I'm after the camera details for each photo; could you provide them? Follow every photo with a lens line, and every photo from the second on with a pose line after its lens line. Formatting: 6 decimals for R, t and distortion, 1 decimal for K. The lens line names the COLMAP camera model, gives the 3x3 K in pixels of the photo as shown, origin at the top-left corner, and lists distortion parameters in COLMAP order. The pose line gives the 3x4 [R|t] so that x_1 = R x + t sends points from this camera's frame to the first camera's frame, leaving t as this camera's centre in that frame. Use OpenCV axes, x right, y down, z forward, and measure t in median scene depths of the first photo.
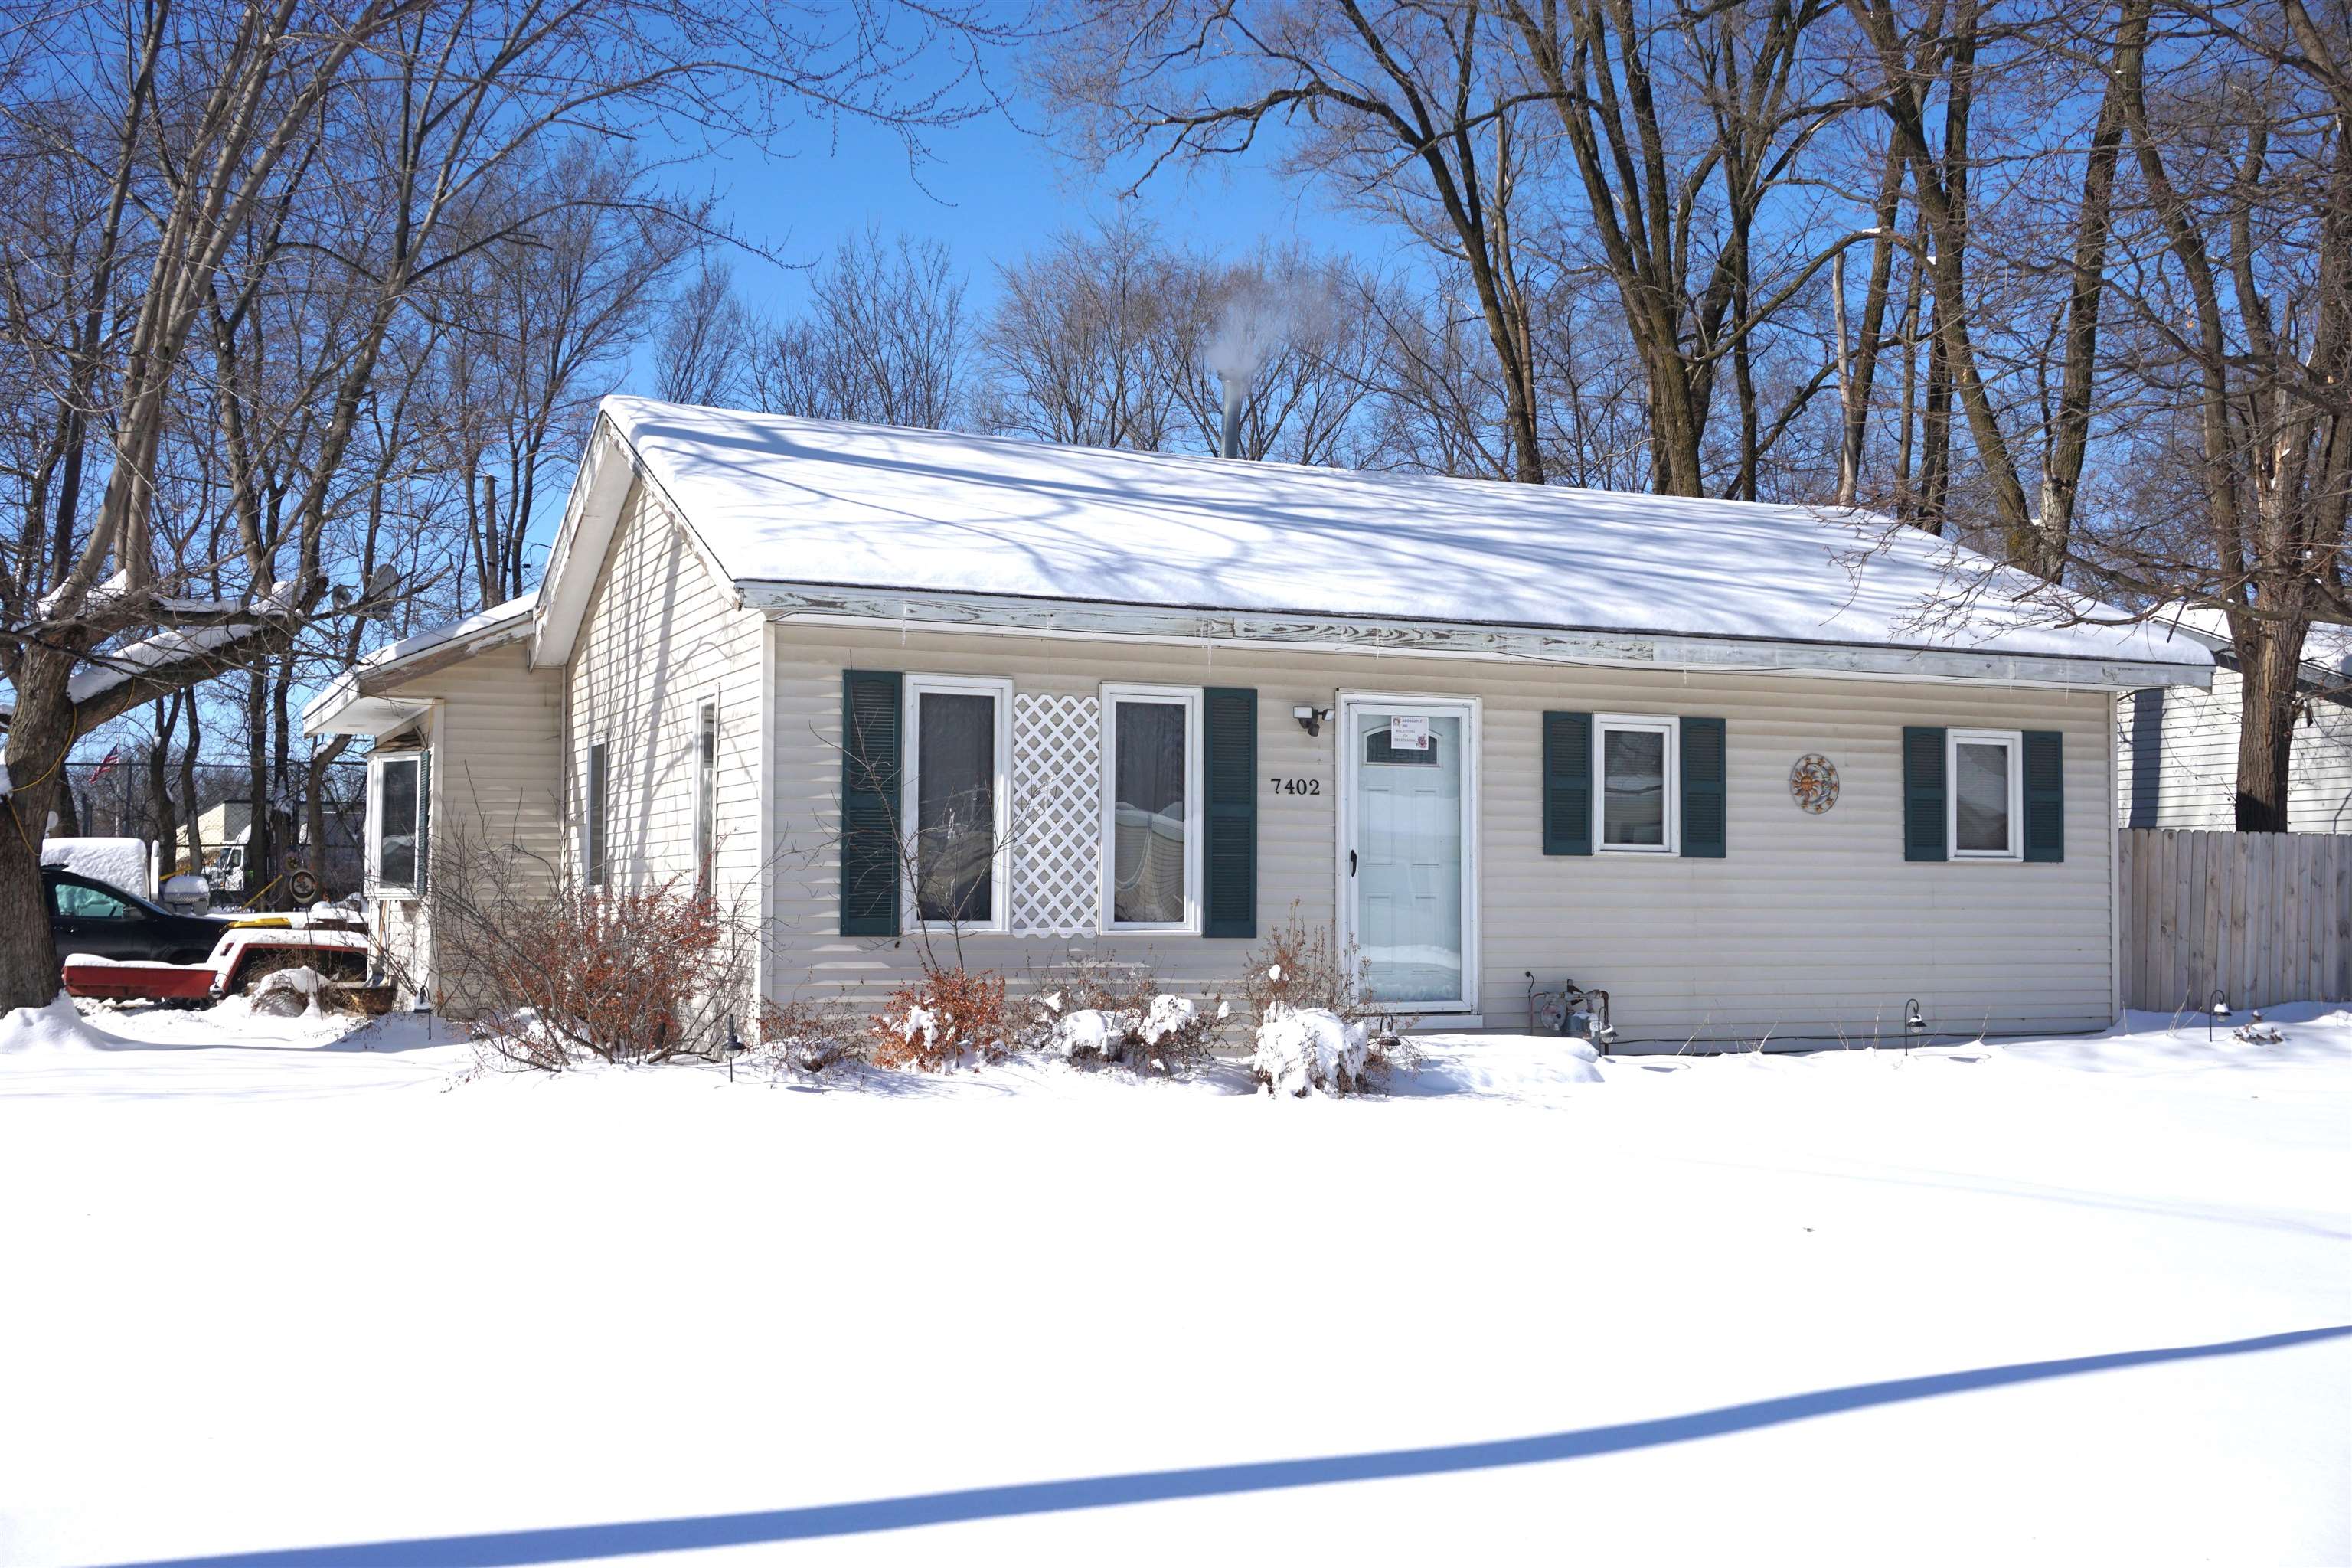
lens RADIAL K [[2519.3, 0, 1176.0], [0, 2519.3, 784.0], [0, 0, 1]] dist [0.006847, 0.019700]
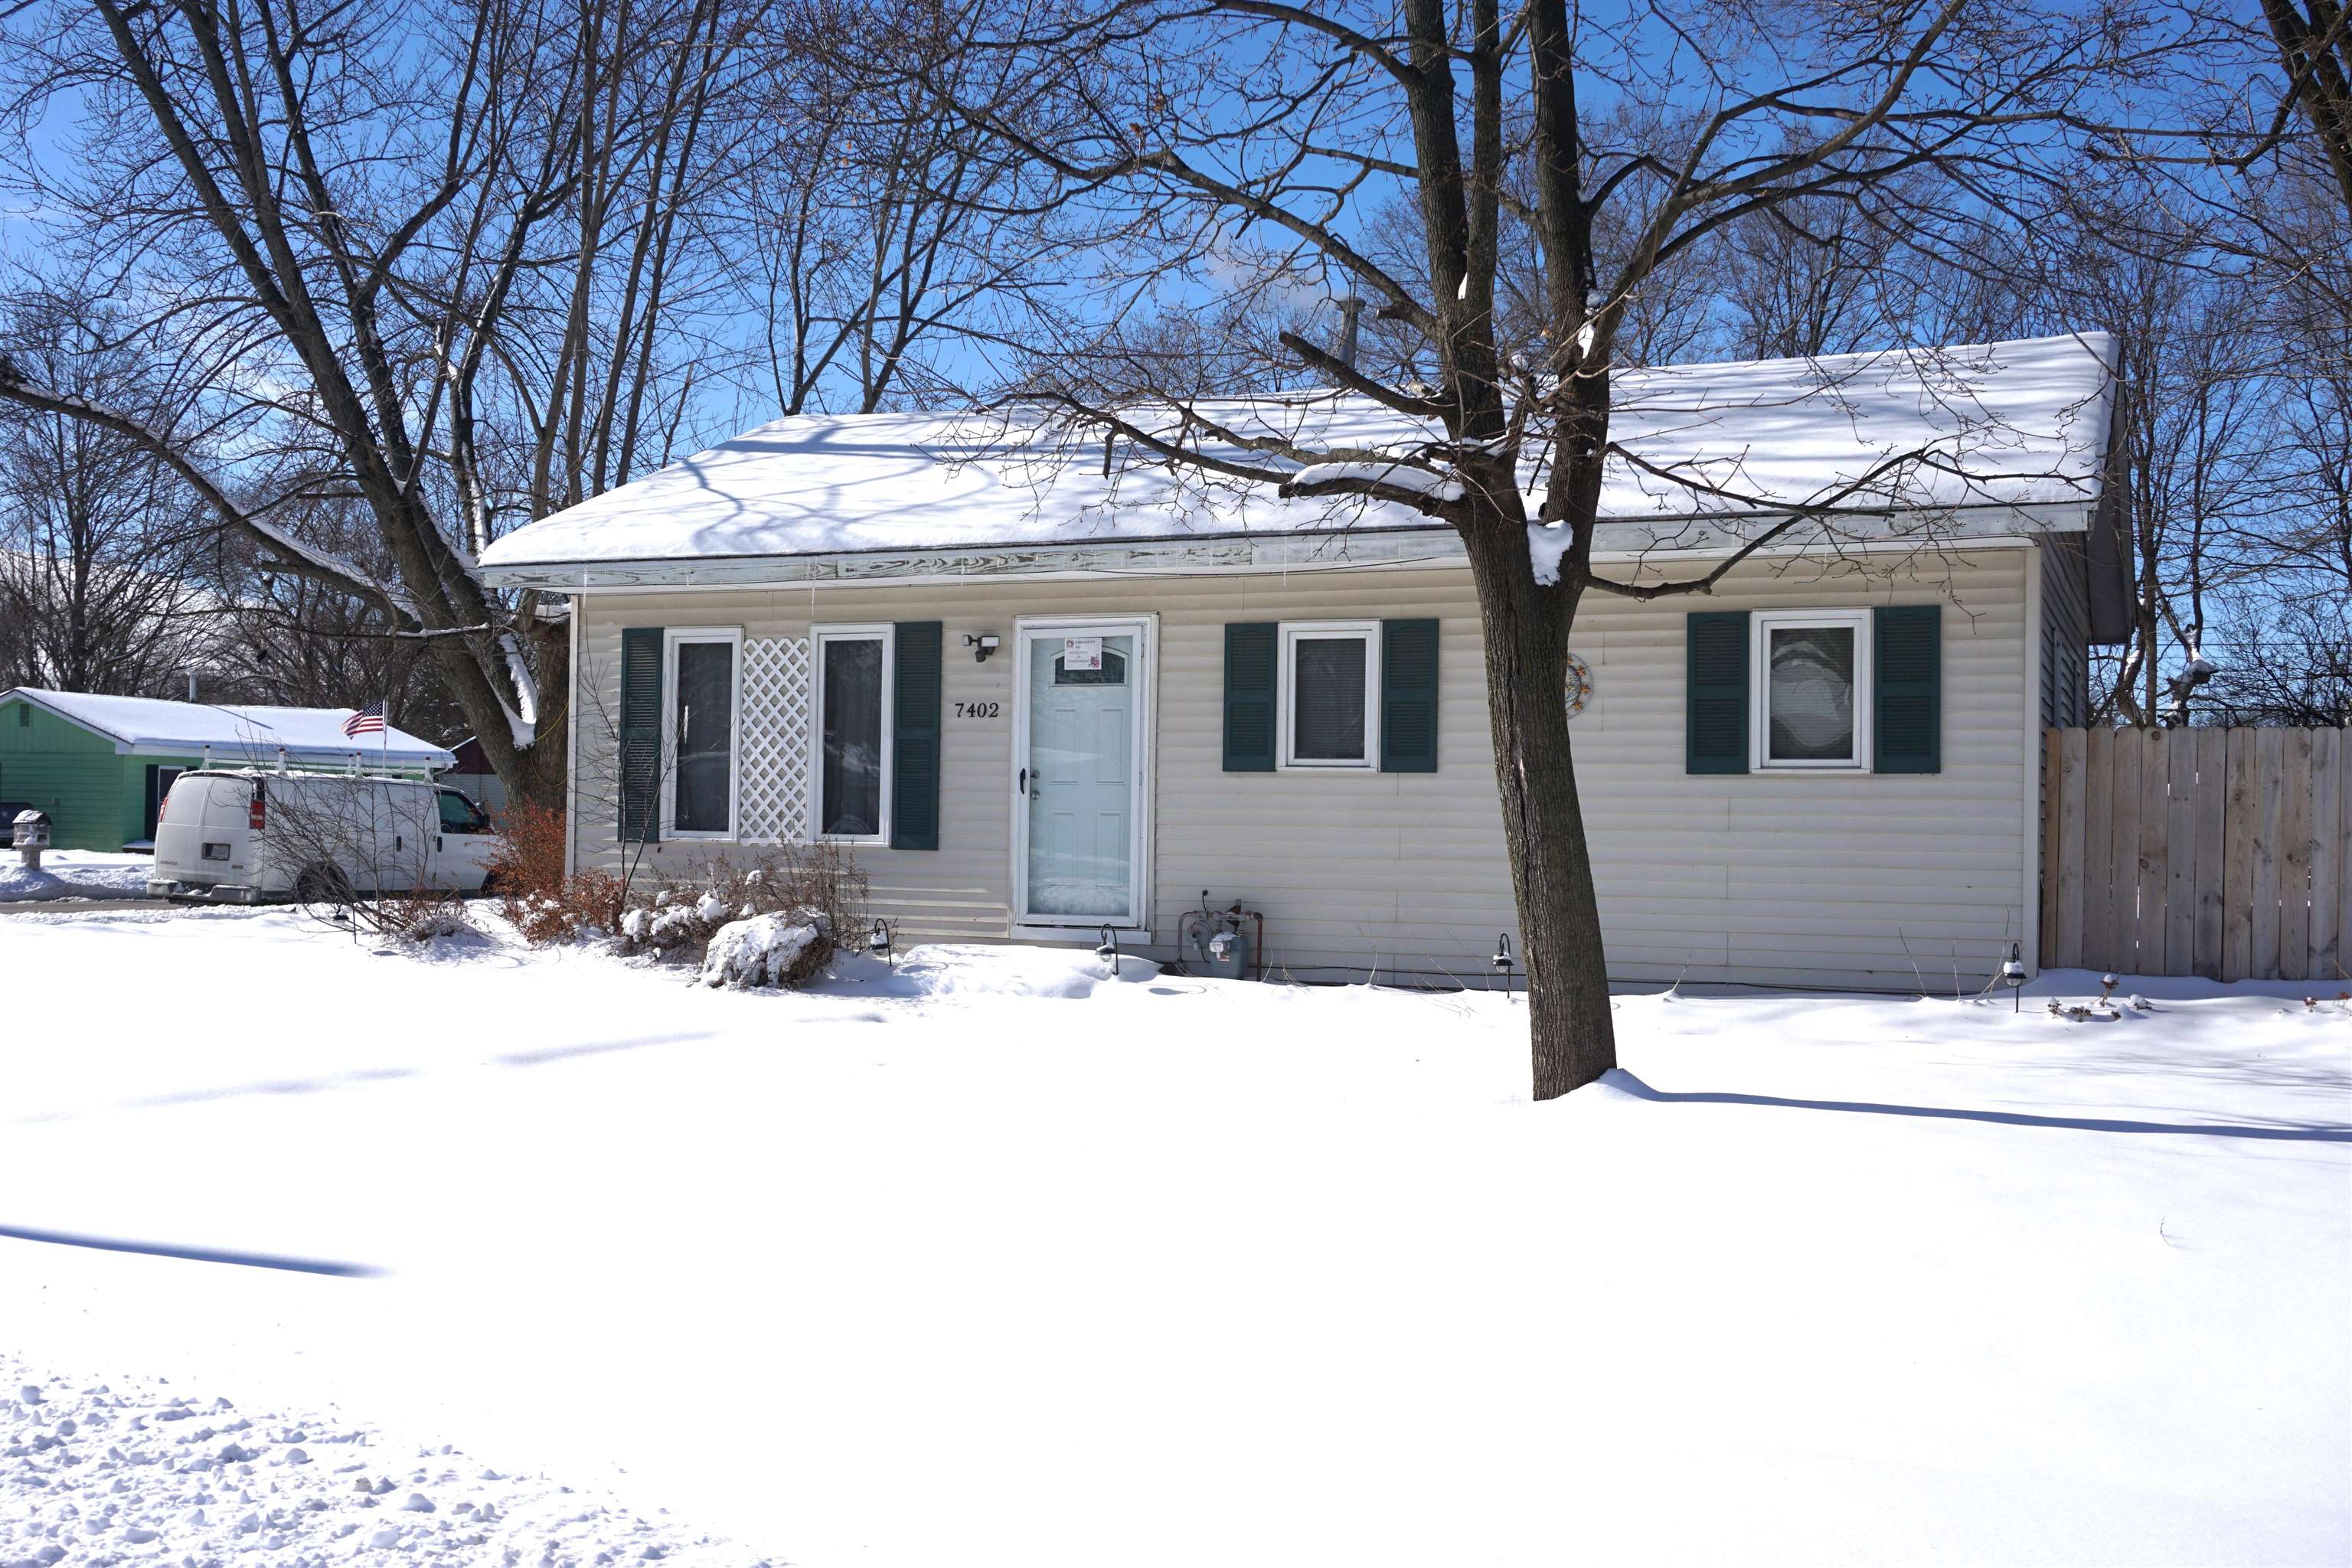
lens RADIAL K [[2277.3, 0, 1176.0], [0, 2277.3, 784.0], [0, 0, 1]] dist [0.003565, 0.000747]
pose [[0.674039, -0.007420, -0.738658, 0.802321], [0.025798, 0.999576, 0.013500, 0.021131], [0.738245, -0.028155, 0.673945, 0.400934]]
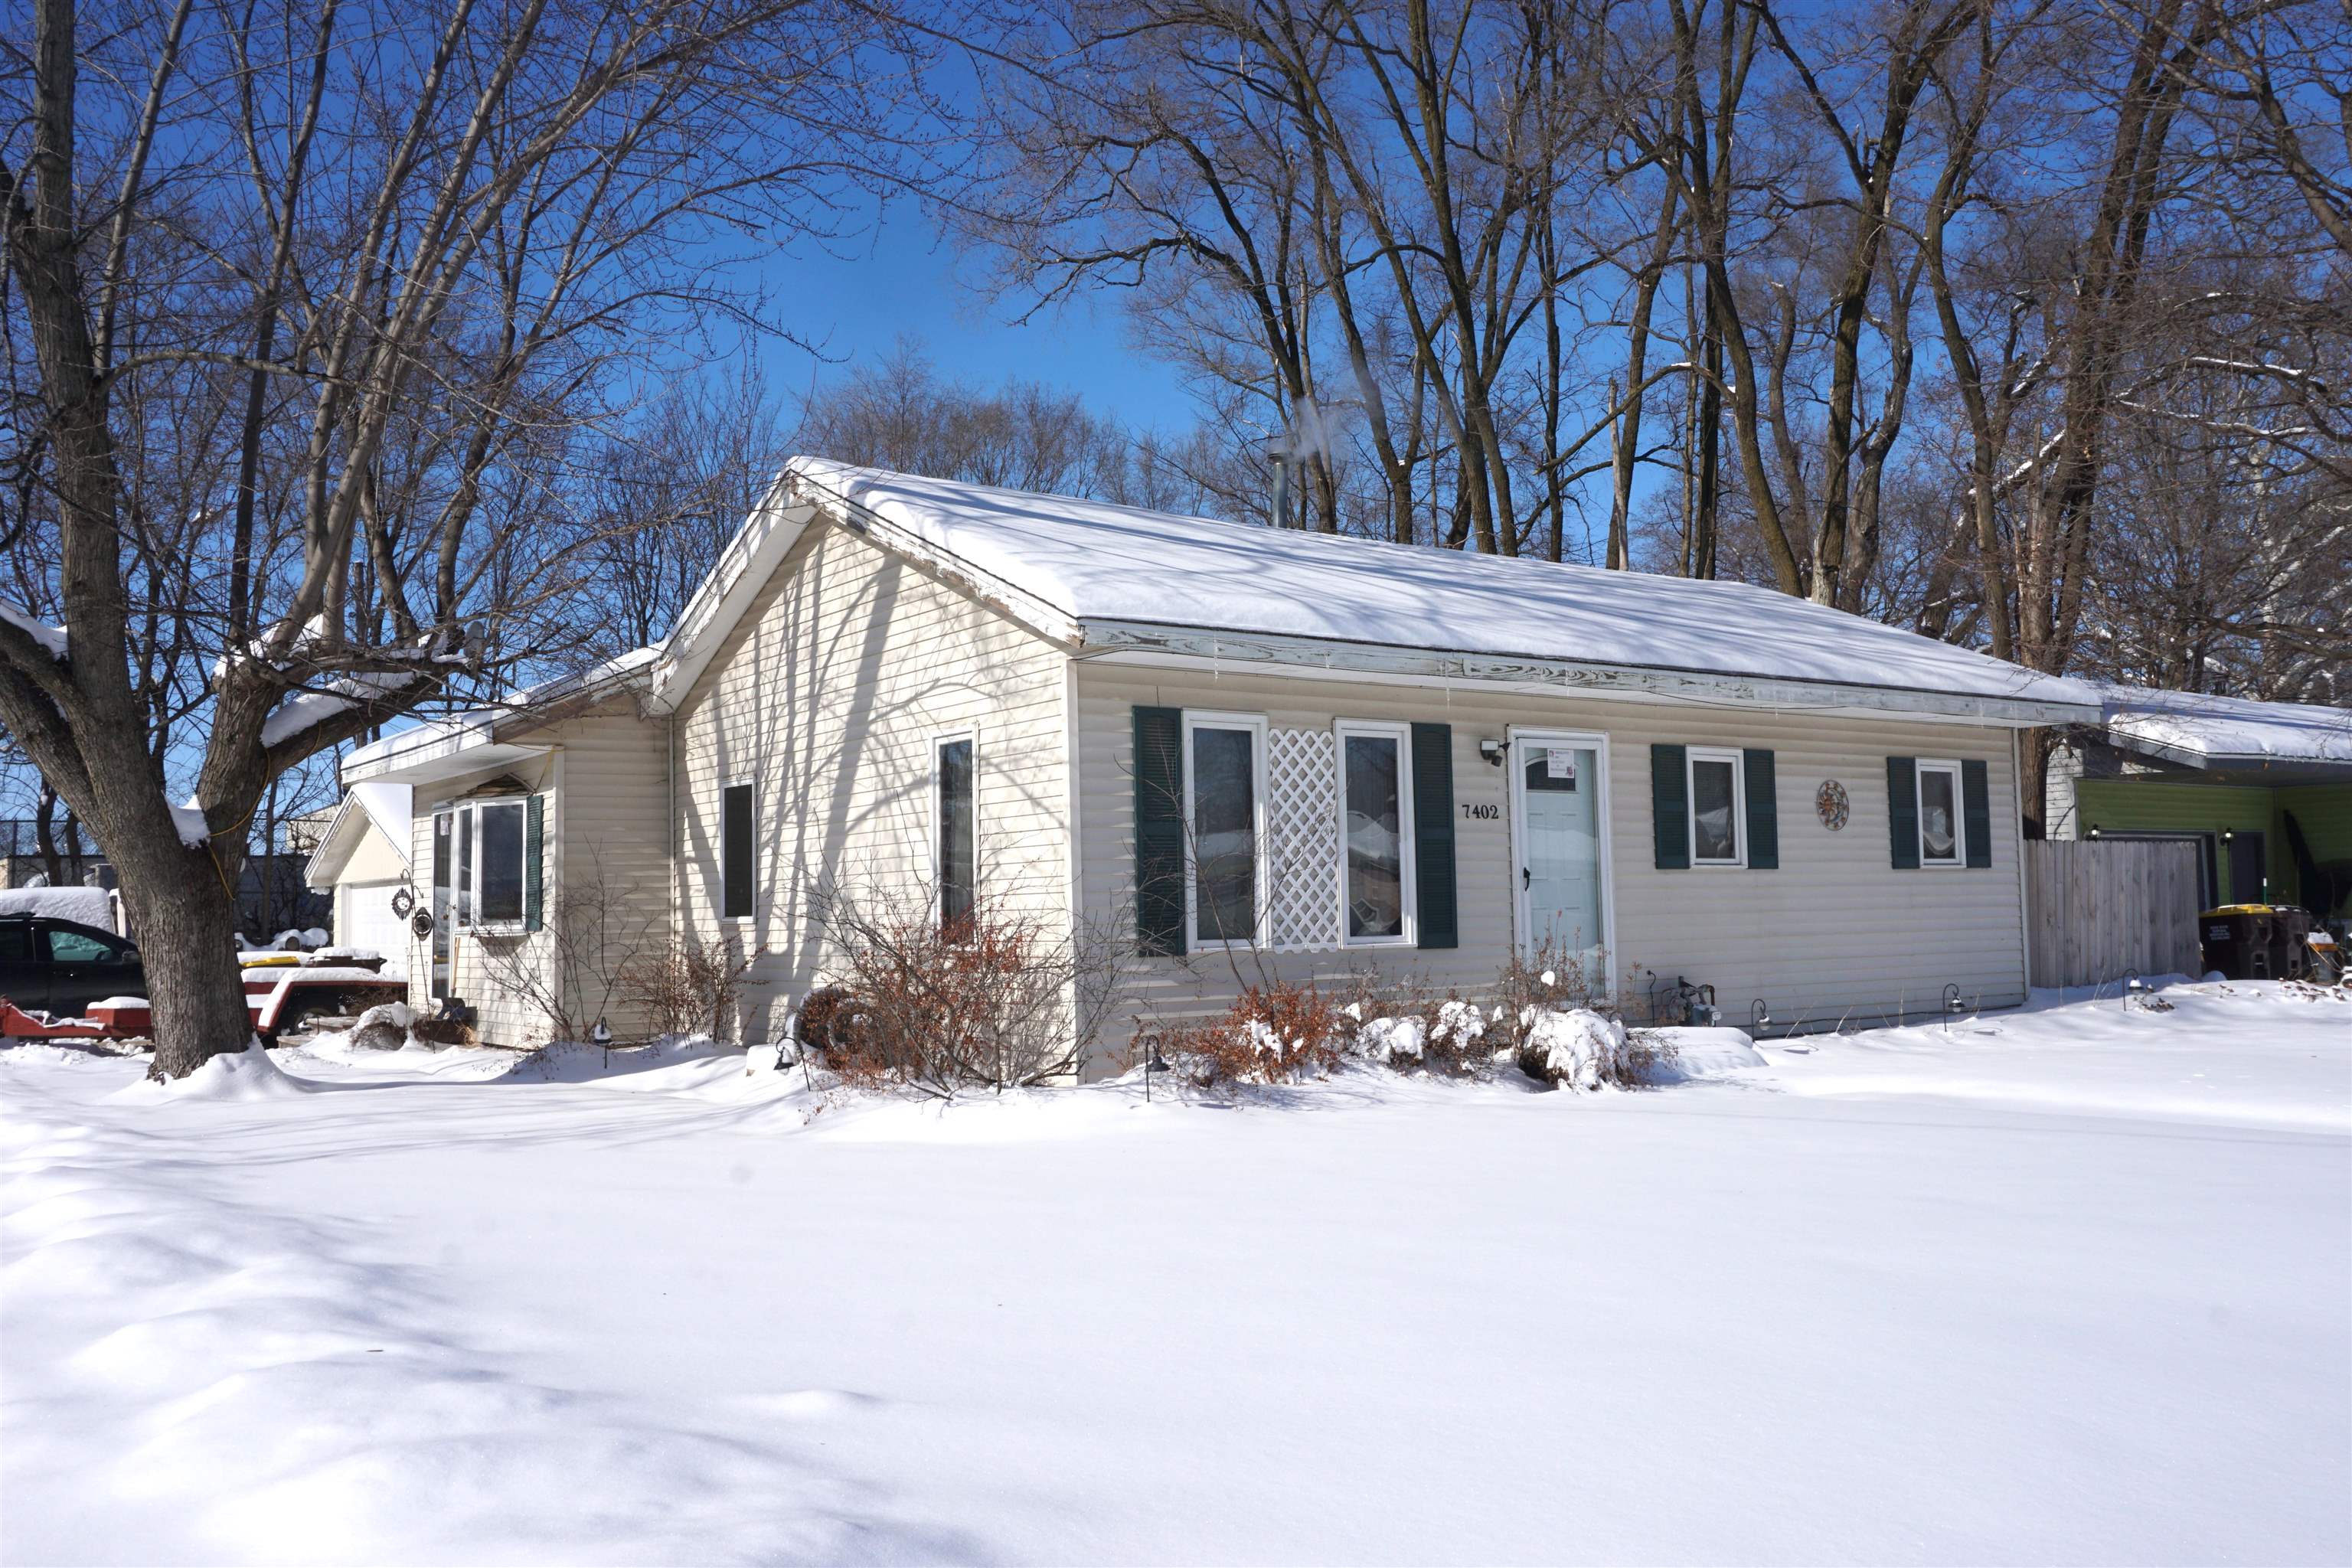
lens RADIAL K [[1962.9, 0, 1176.0], [0, 1962.9, 784.0], [0, 0, 1]] dist [0.000315, -0.000394]
pose [[0.978247, -0.011241, 0.207137, -0.260136], [0.015931, 0.999653, -0.020987, 0.004797], [-0.206829, 0.023831, 0.978087, 0.169883]]
